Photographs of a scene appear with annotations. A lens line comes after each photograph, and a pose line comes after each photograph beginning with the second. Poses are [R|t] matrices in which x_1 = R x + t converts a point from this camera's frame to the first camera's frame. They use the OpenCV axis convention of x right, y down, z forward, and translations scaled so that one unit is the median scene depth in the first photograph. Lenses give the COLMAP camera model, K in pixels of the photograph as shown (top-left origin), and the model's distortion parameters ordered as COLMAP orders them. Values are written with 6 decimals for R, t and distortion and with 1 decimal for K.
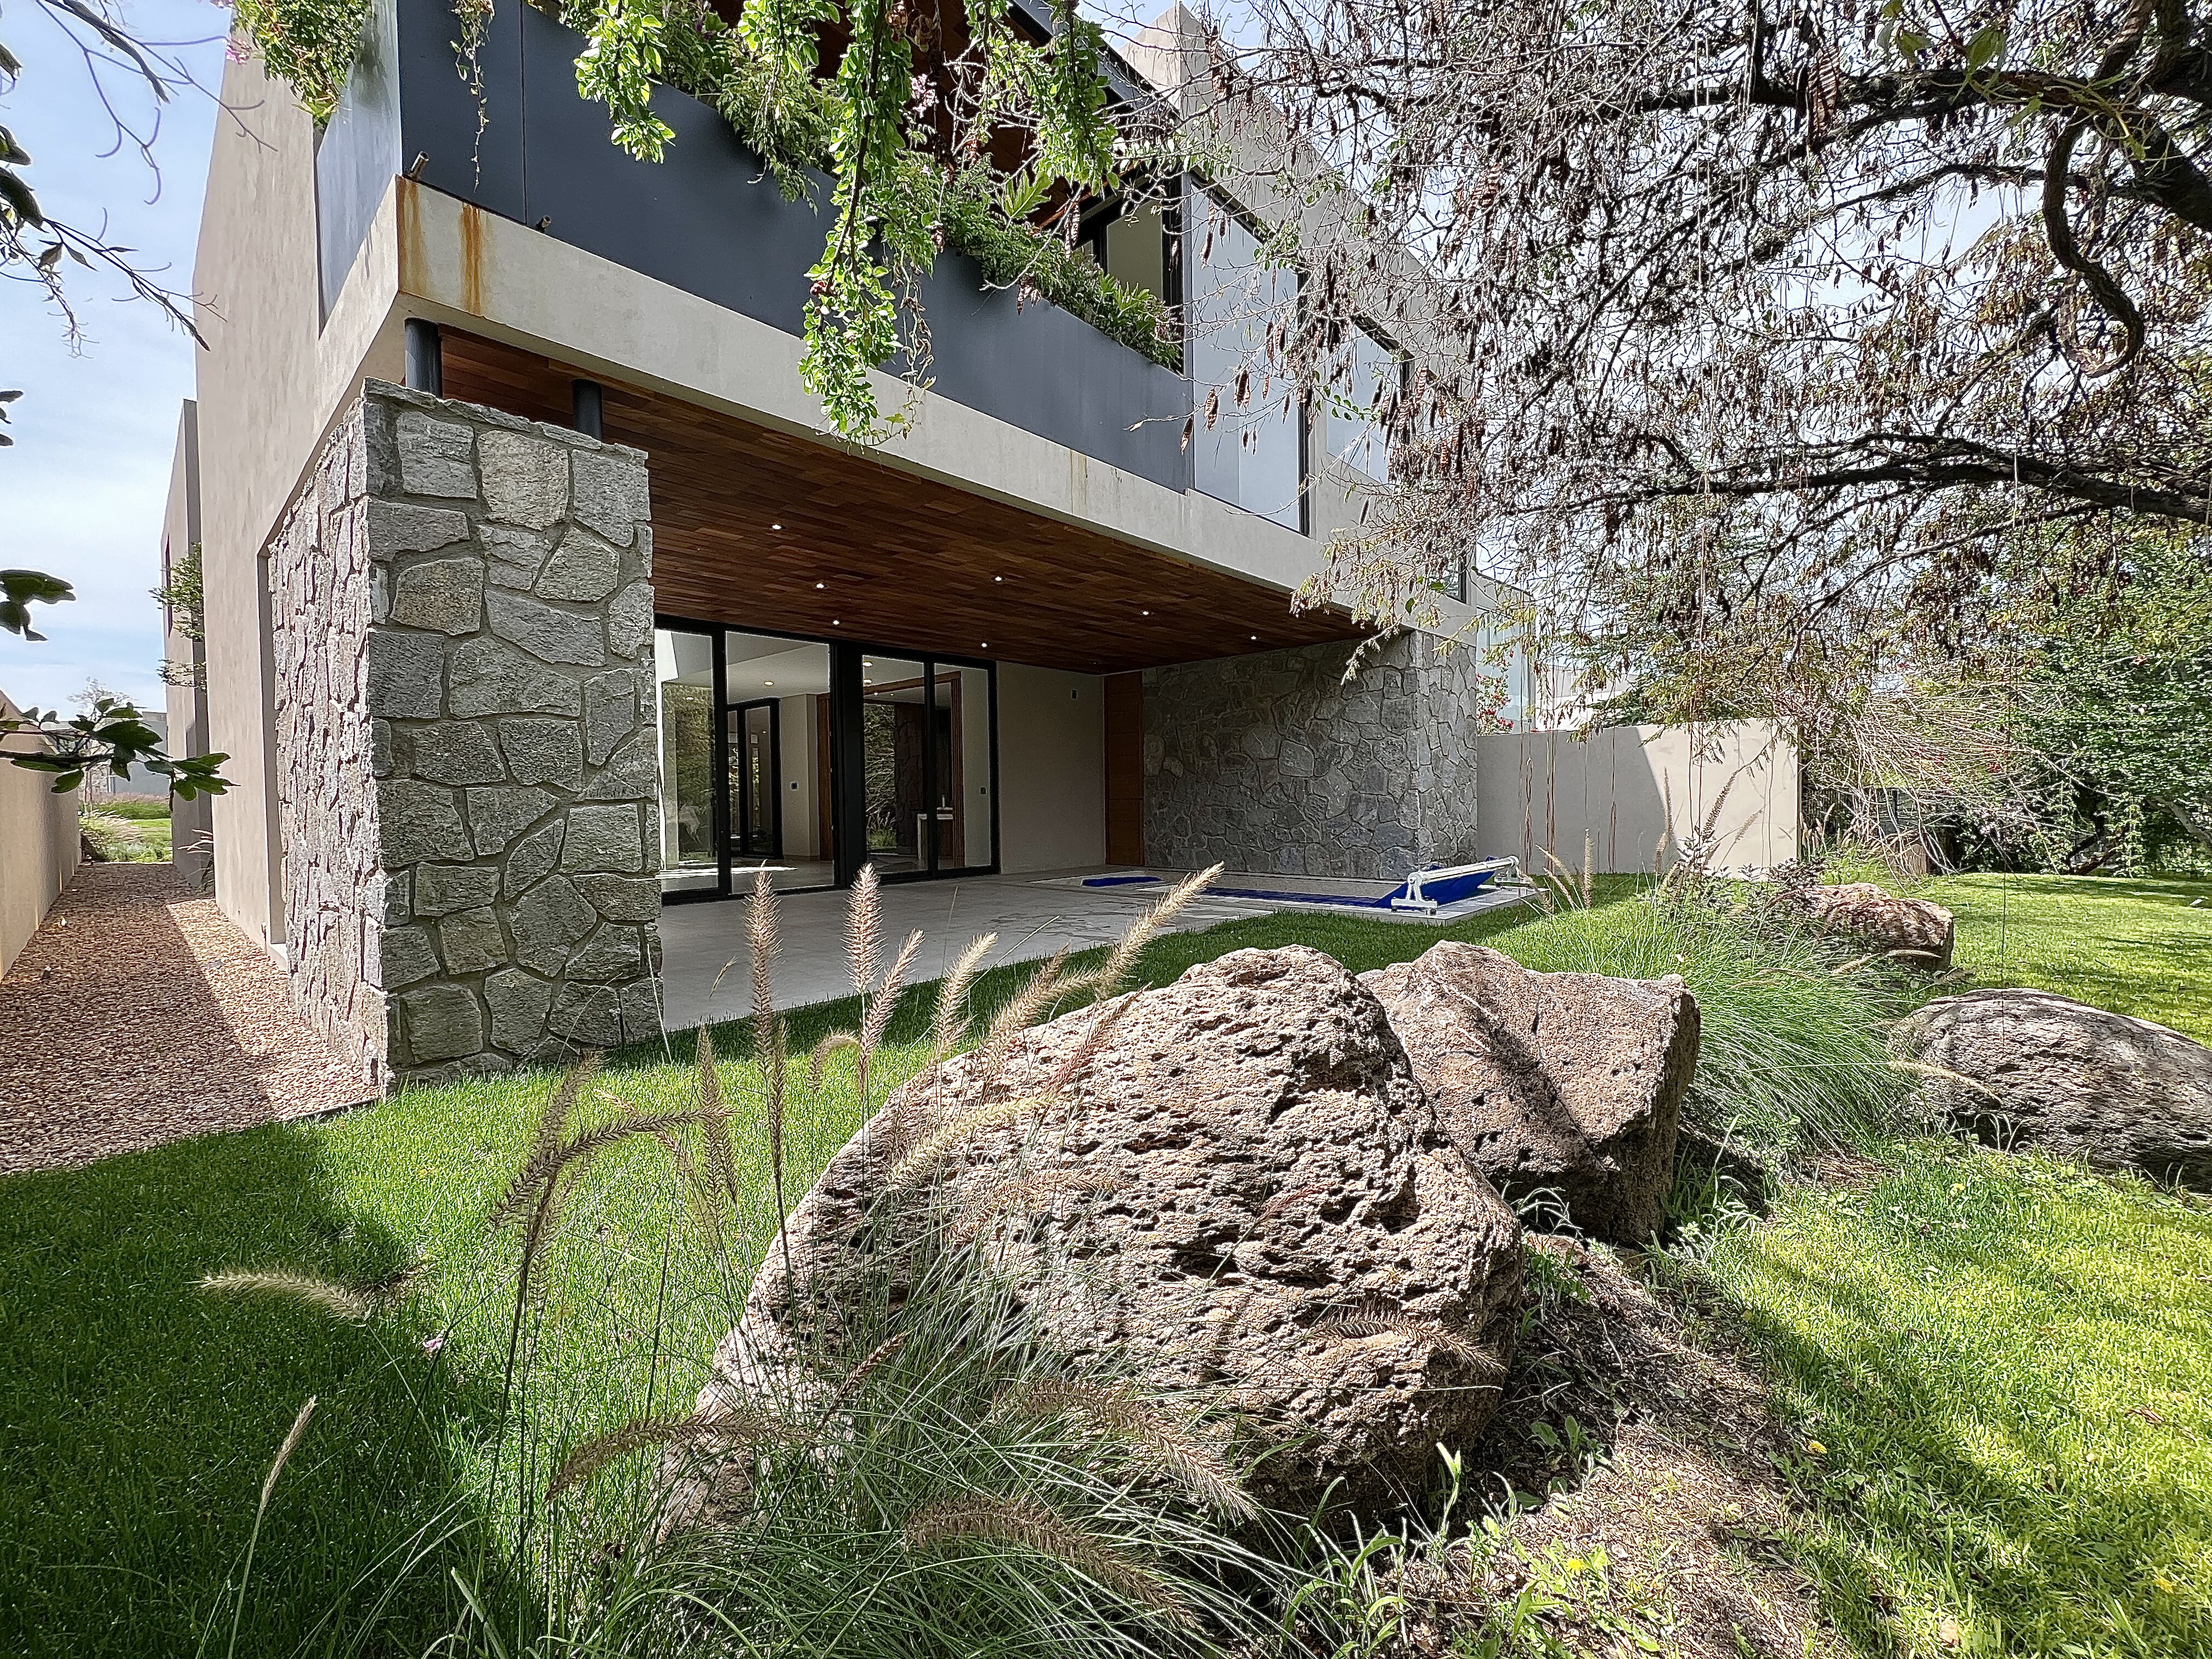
lens RADIAL K [[893.3, 0, 1098.1], [0, 893.3, 830.6], [0, 0, 1]] dist [0.001613, -0.000089]
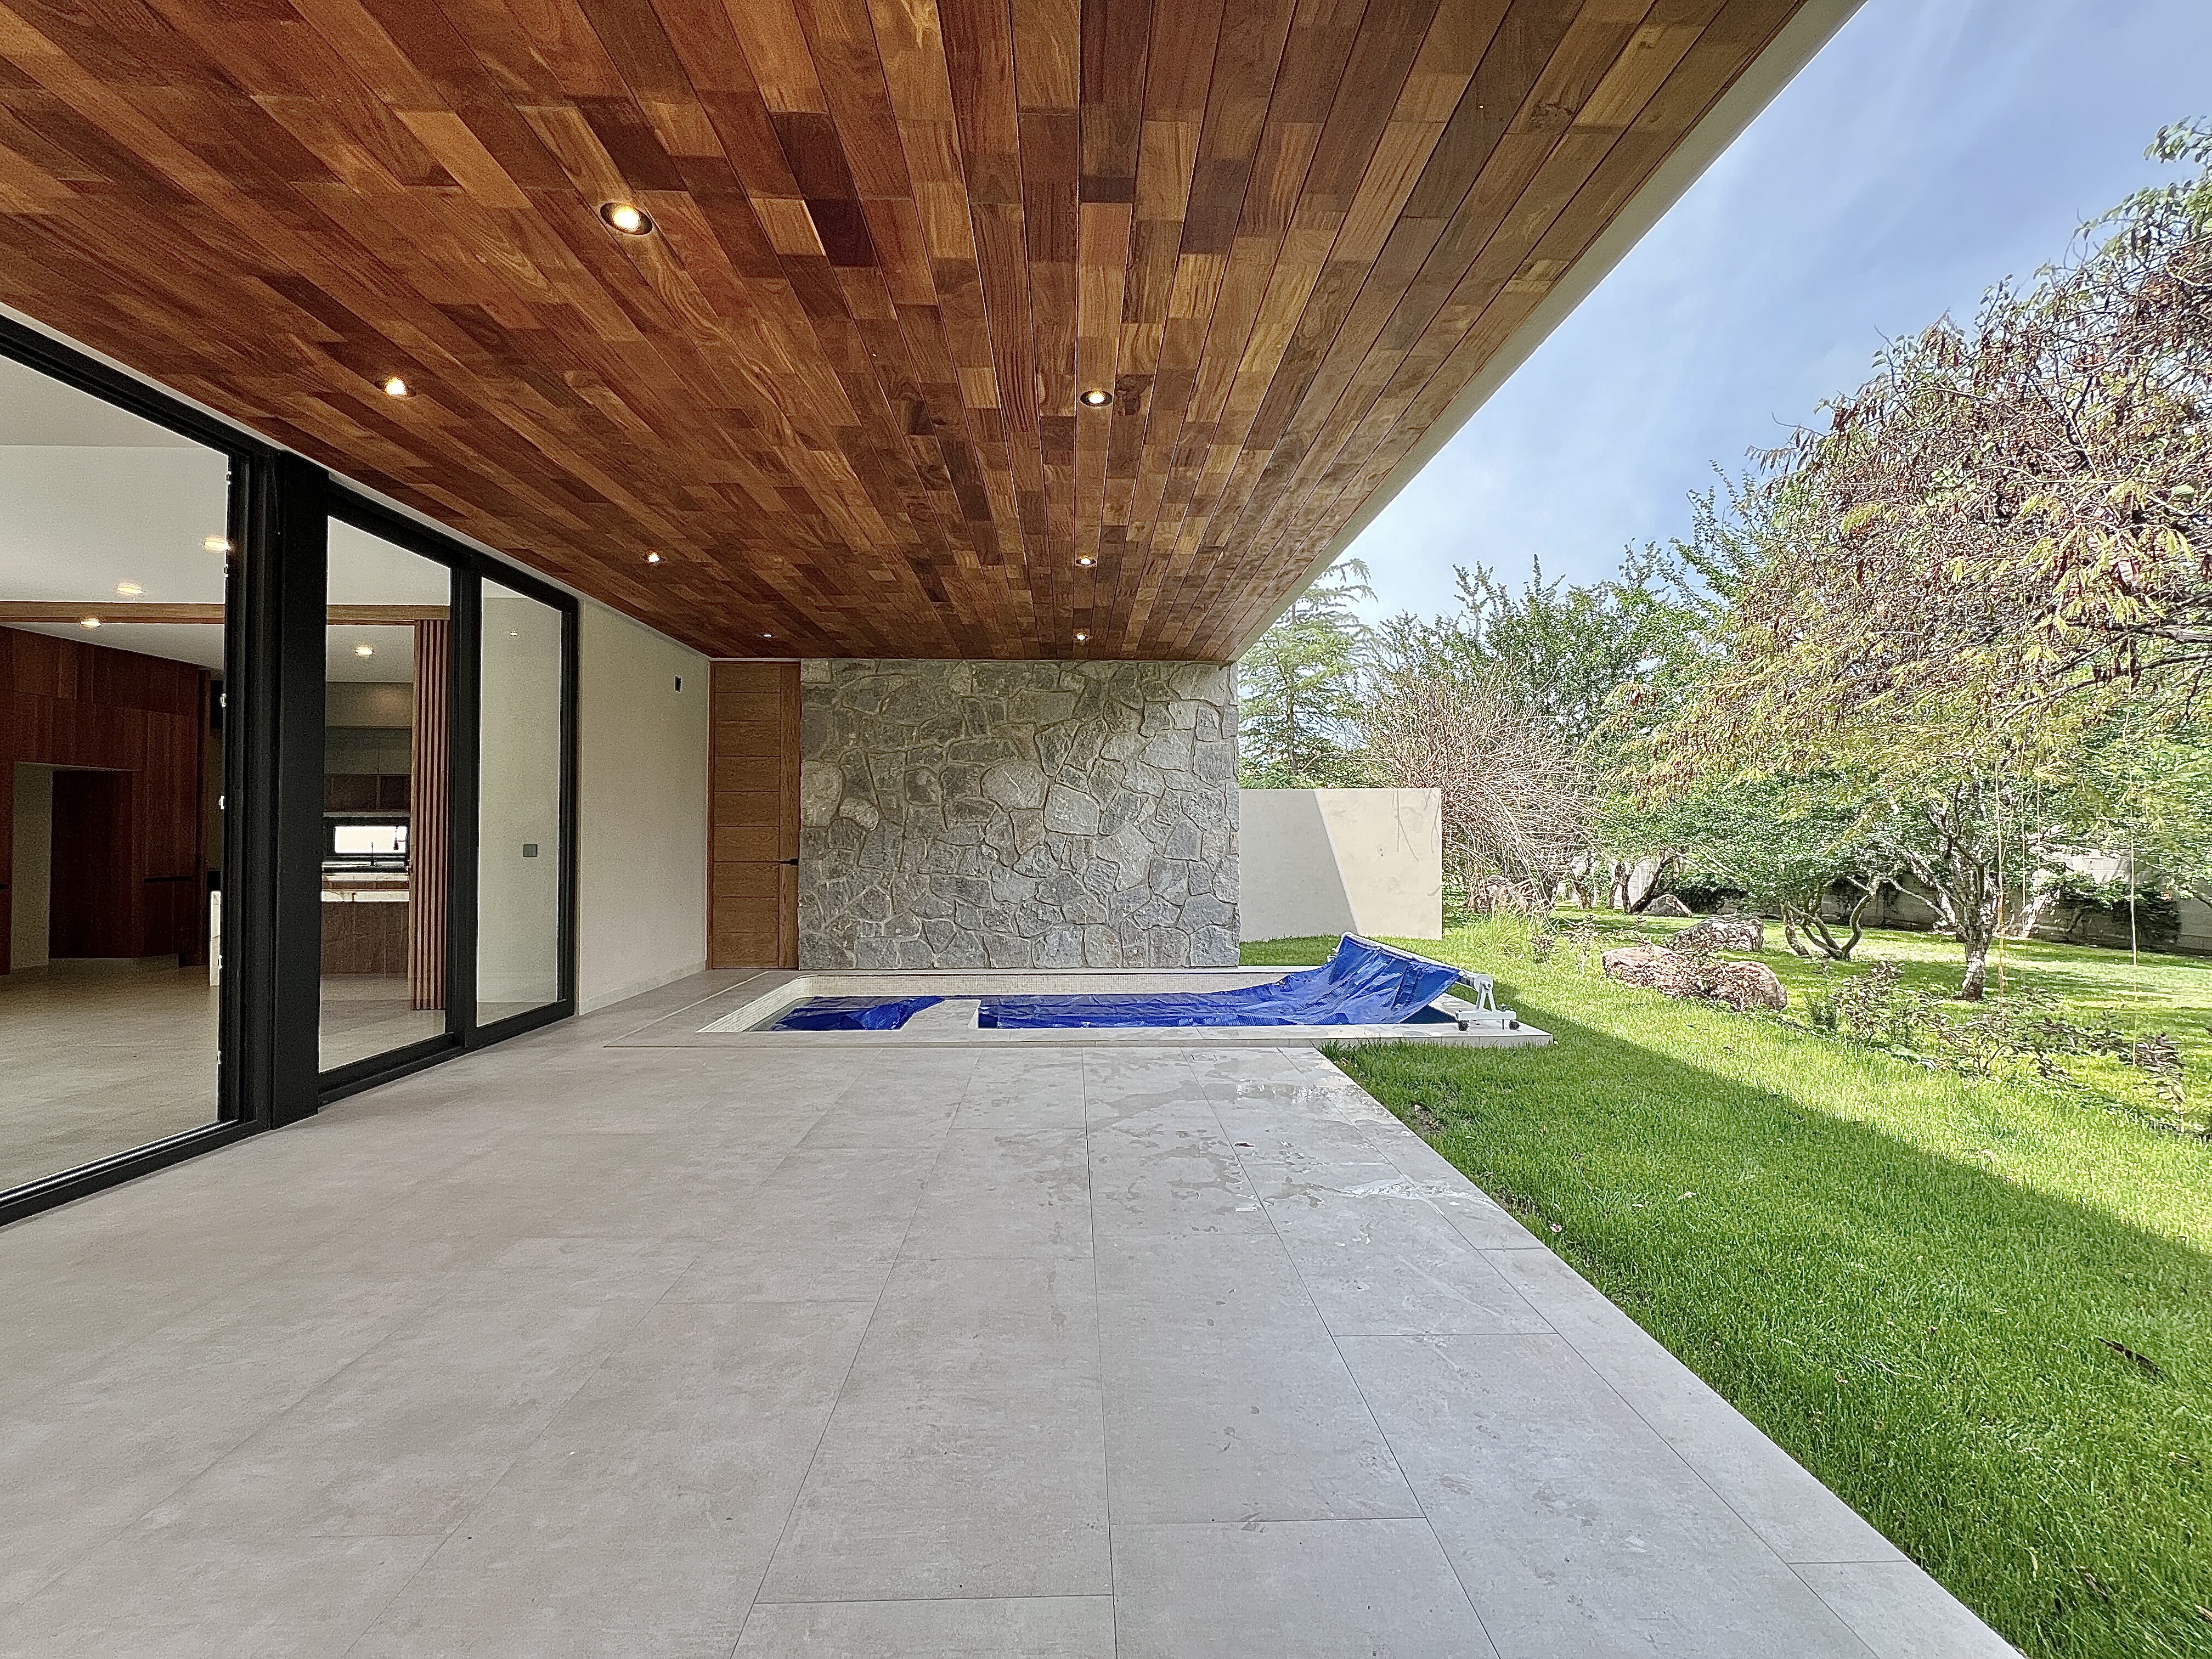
lens RADIAL K [[893.3, 0, 1112.1], [0, 893.3, 836.6], [0, 0, 1]] dist [0.001613, -0.000089]
pose [[0.719538, 0.012826, 0.694335, -0.252817], [0.013704, 0.999373, -0.032662, -0.032364], [-0.694318, 0.033016, 0.718911, 0.424210]]
